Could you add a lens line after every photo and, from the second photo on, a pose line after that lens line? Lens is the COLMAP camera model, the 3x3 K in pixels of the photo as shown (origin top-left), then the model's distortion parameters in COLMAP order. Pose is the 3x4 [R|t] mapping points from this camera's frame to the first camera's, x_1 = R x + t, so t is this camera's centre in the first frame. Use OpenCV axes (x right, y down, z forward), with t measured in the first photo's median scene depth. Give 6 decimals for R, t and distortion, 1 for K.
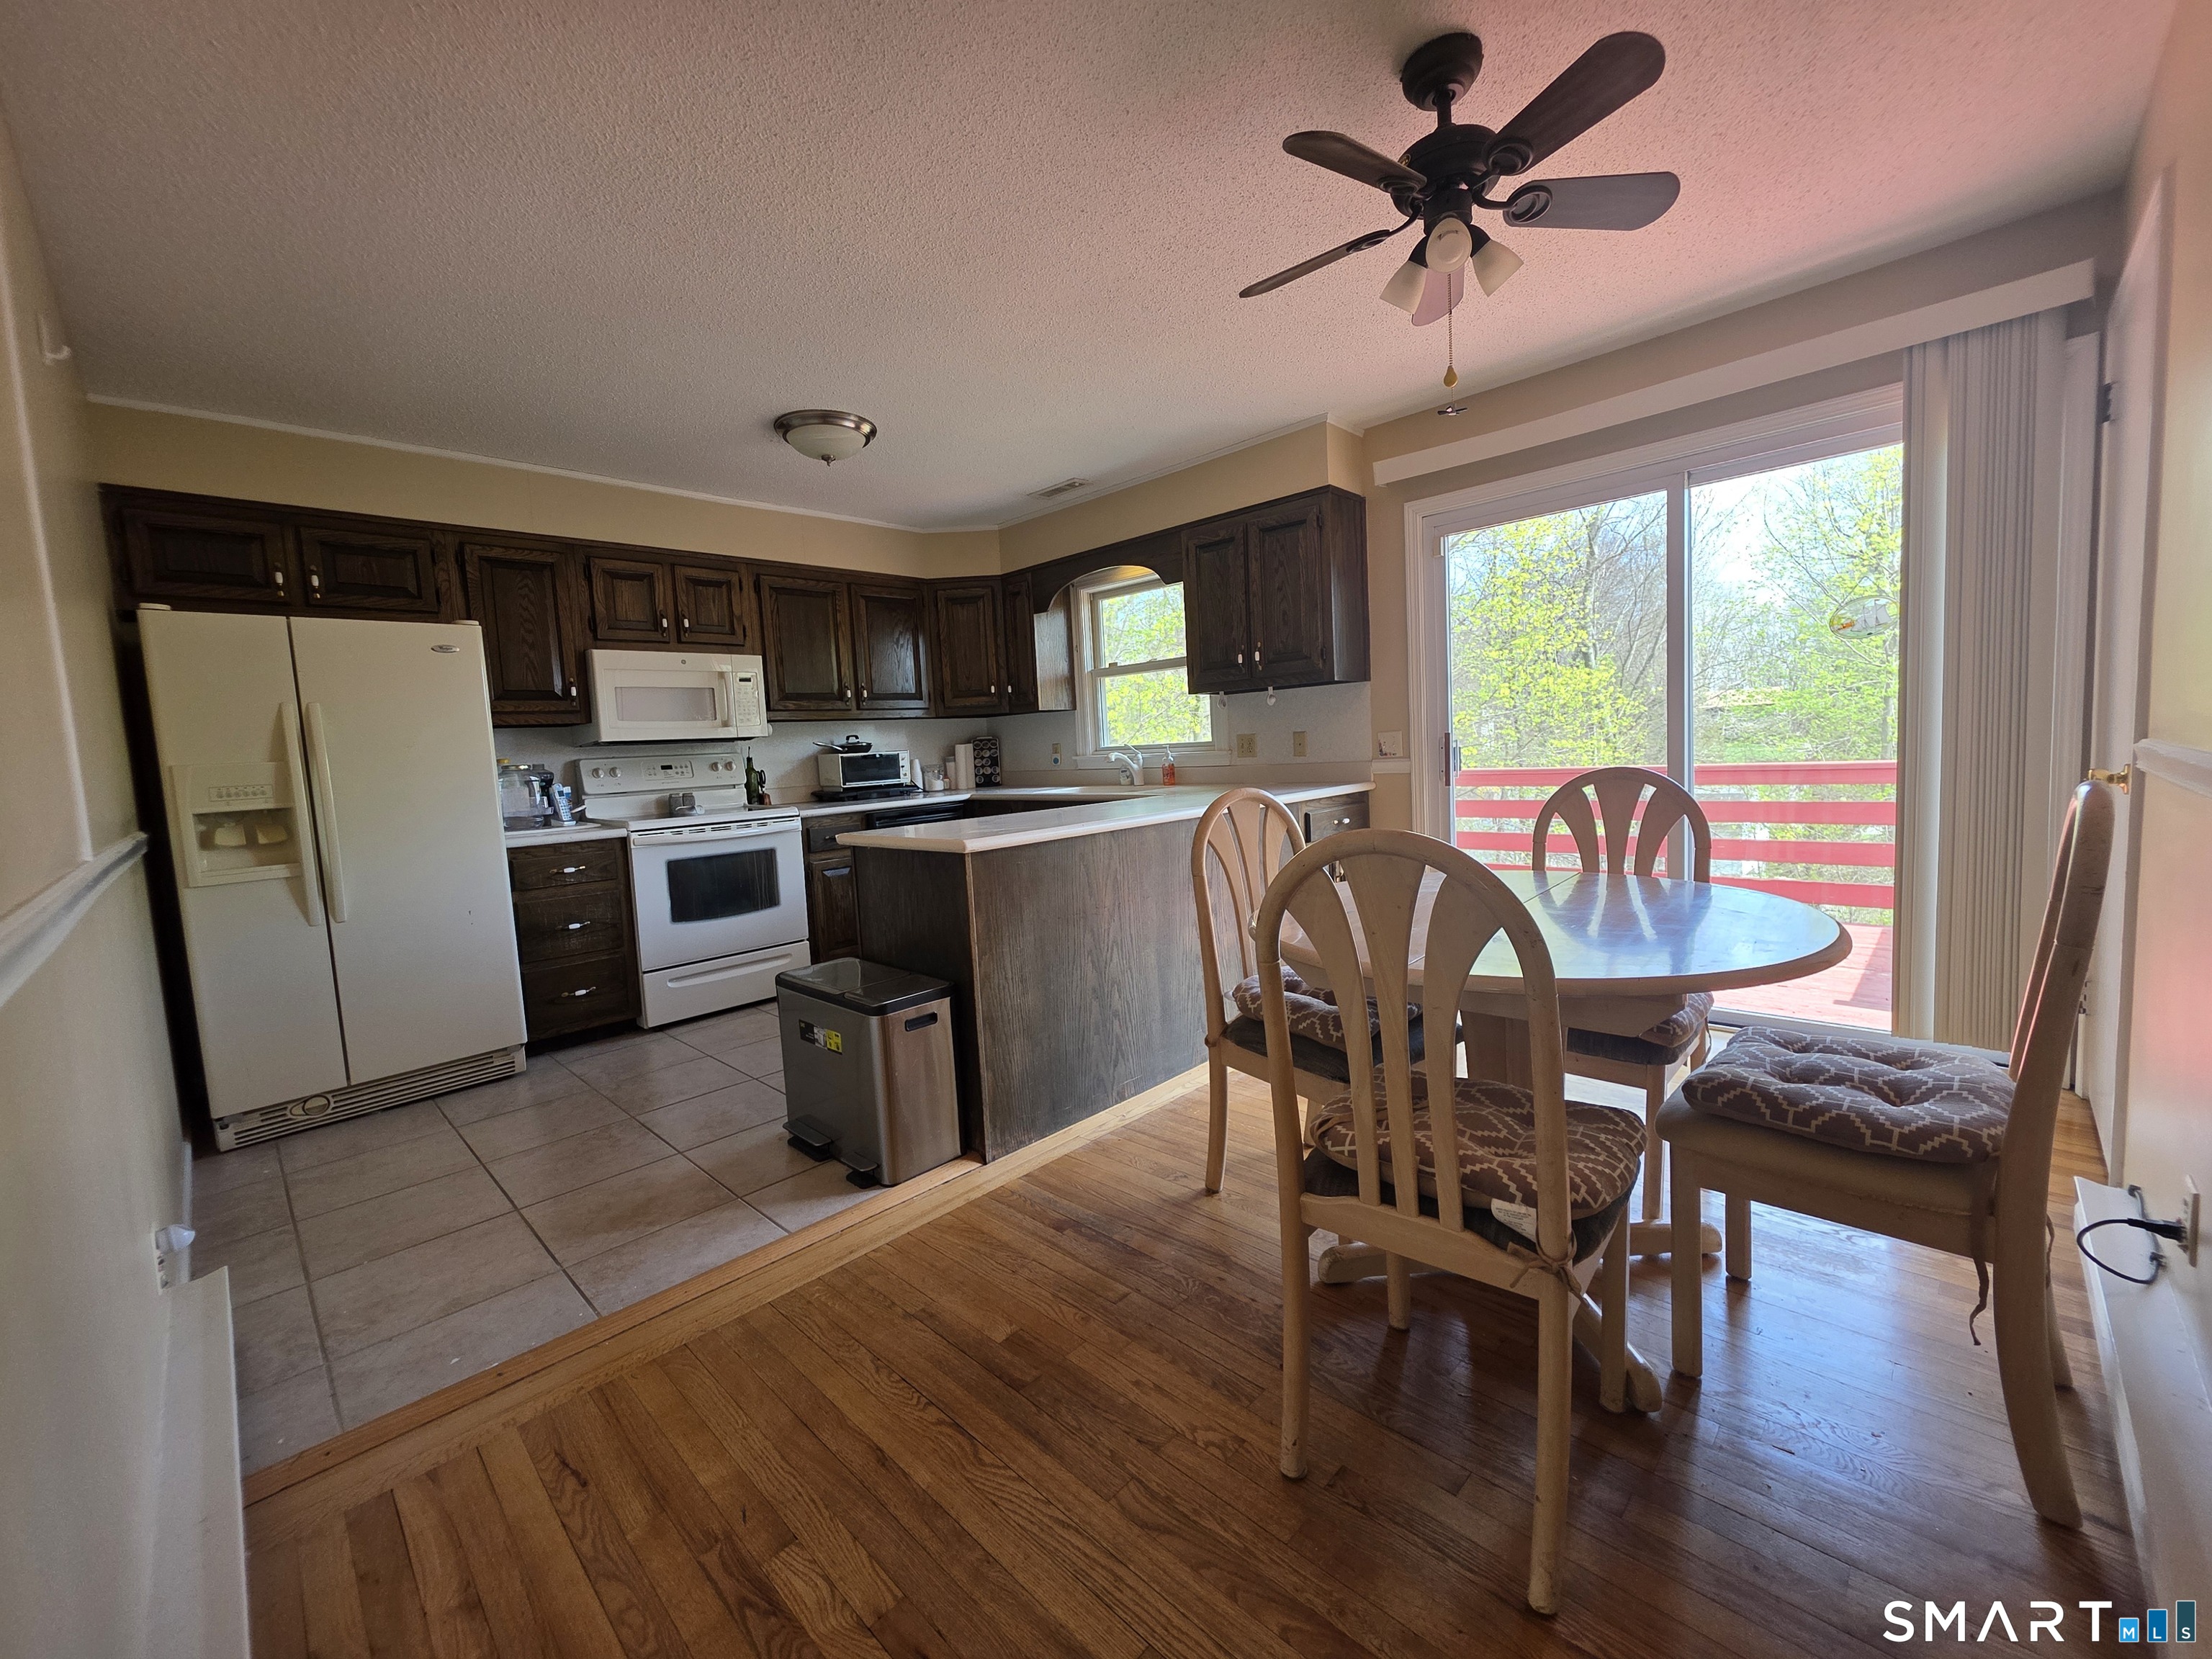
lens RADIAL K [[889.7, 0, 1101.7], [0, 889.7, 823.9], [0, 0, 1]] dist [-0.000326, 0.000186]
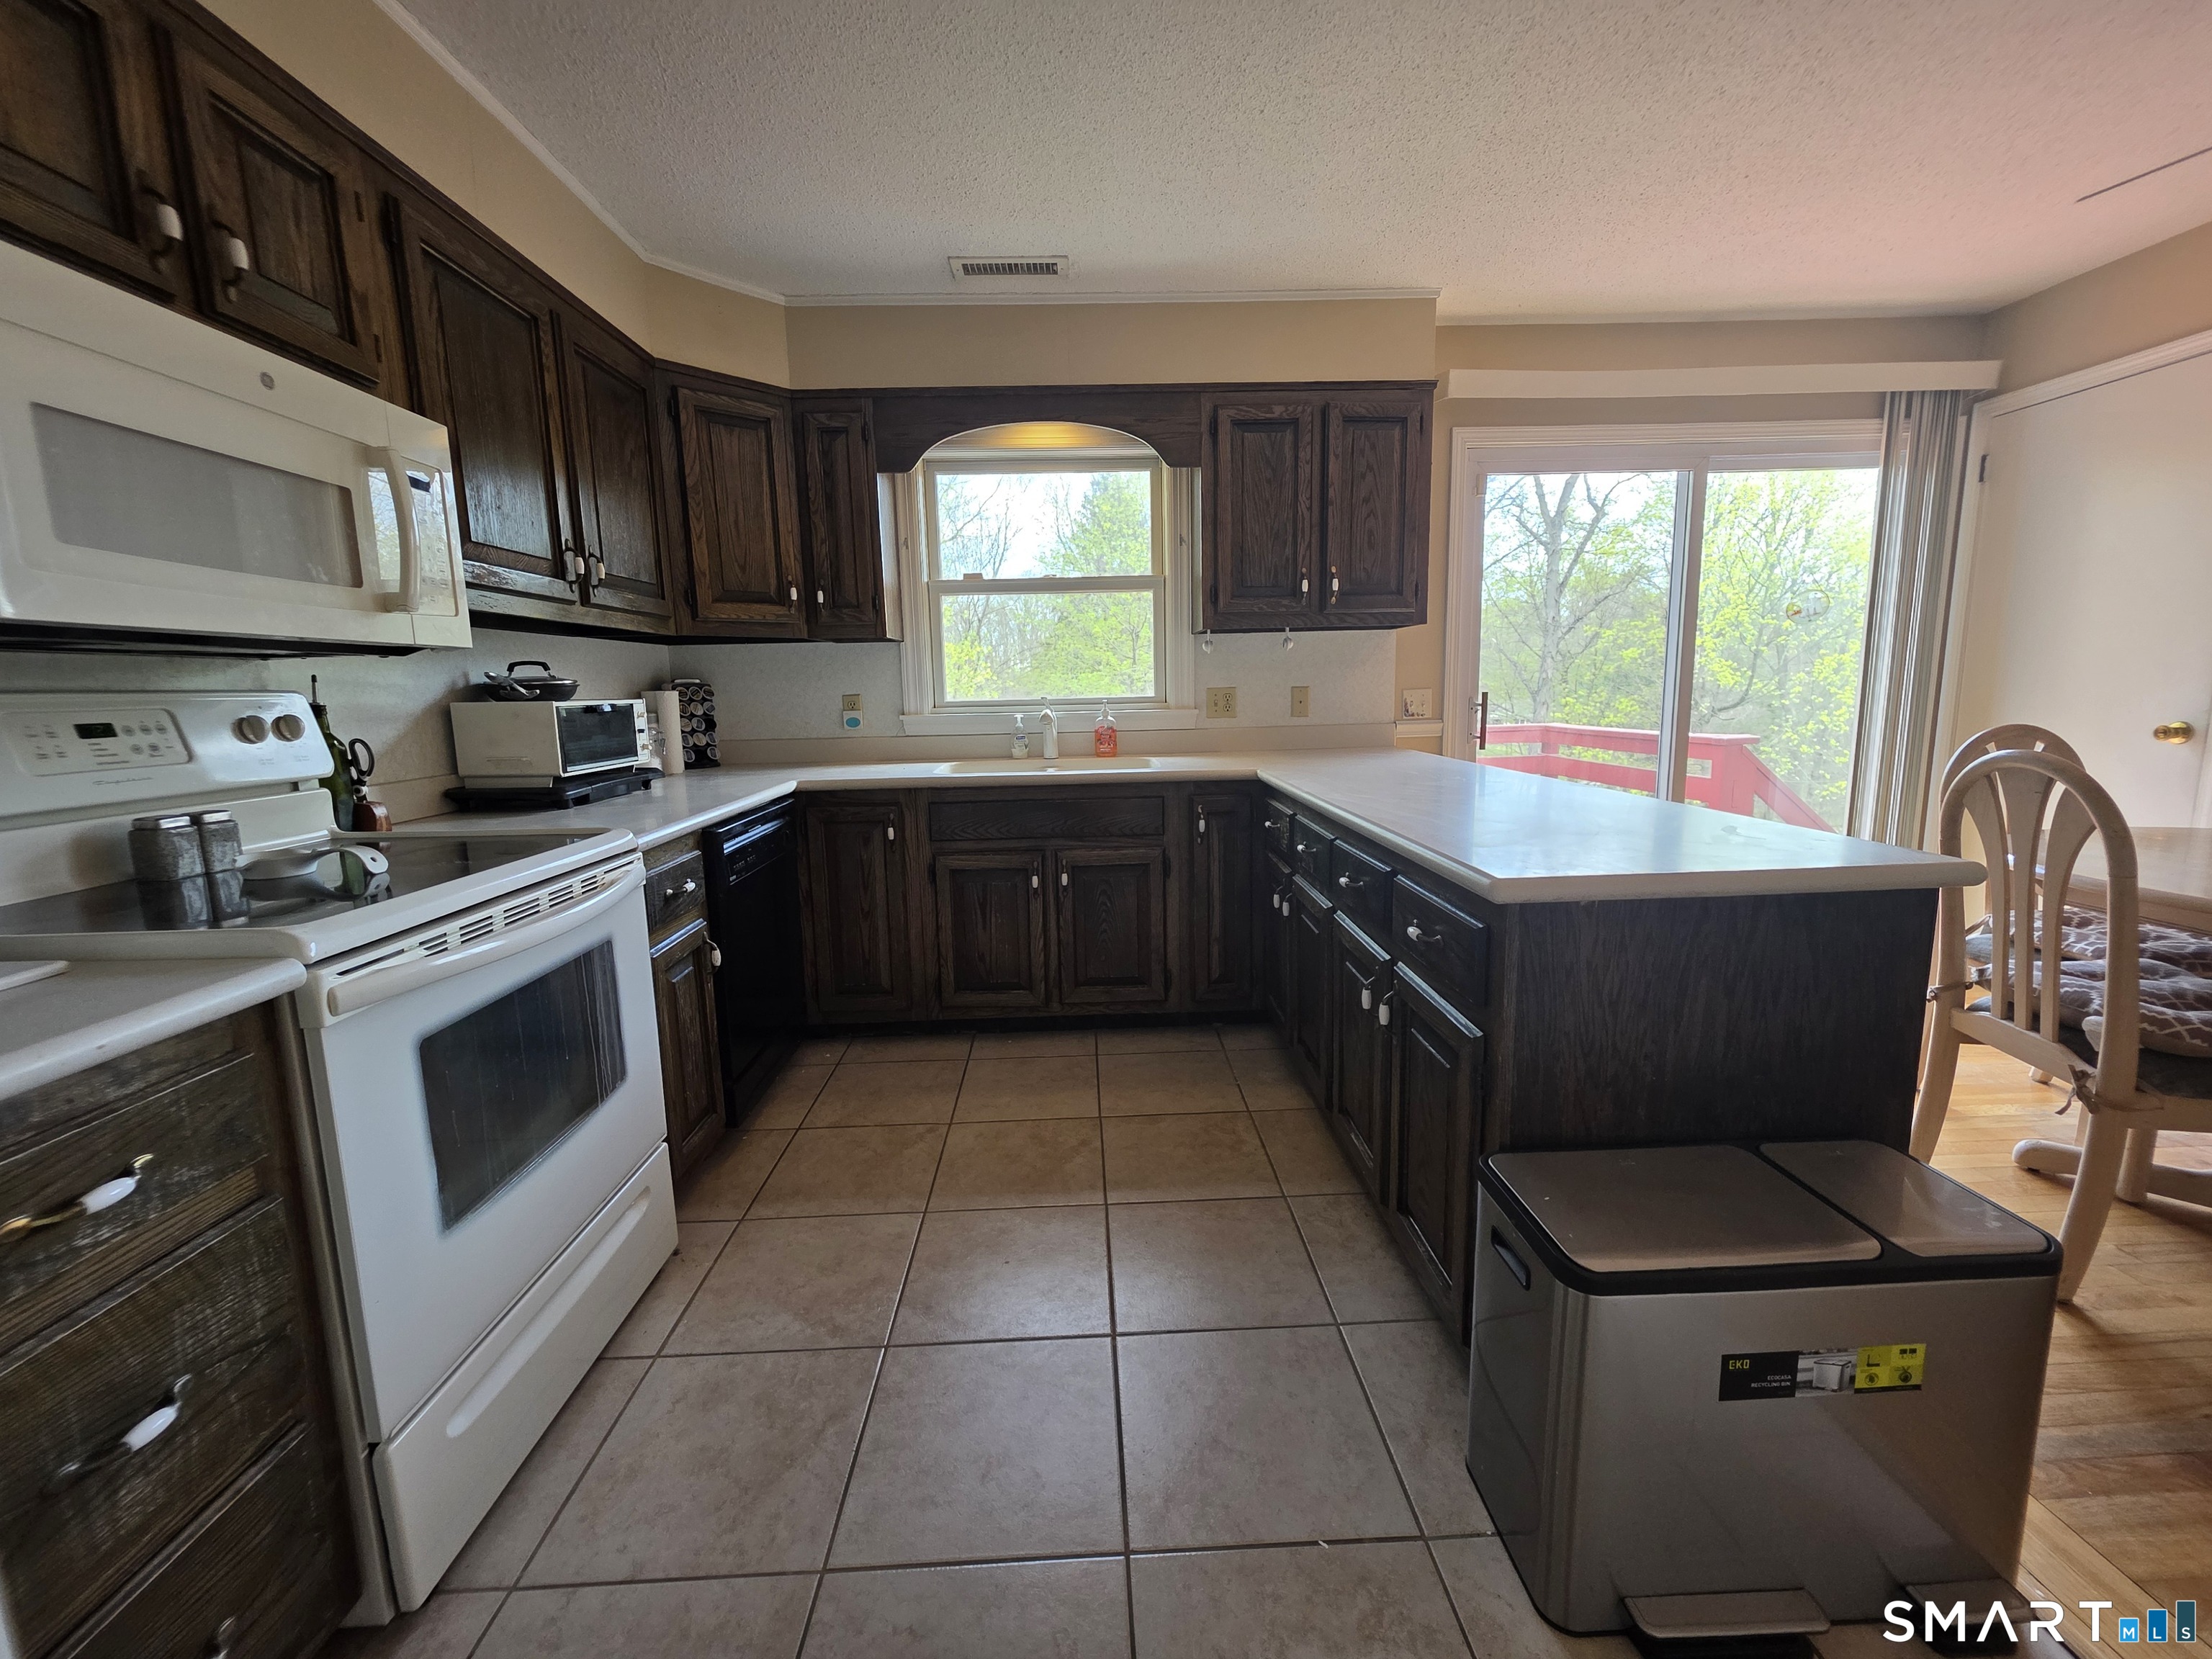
lens RADIAL K [[889.7, 0, 1109.8], [0, 889.7, 822.4], [0, 0, 1]] dist [-0.000326, 0.000186]
pose [[0.685468, -0.075023, 0.724228, -0.467160], [0.052614, 0.997181, 0.053500, -0.030573], [-0.726200, 0.001432, 0.687482, 0.539352]]
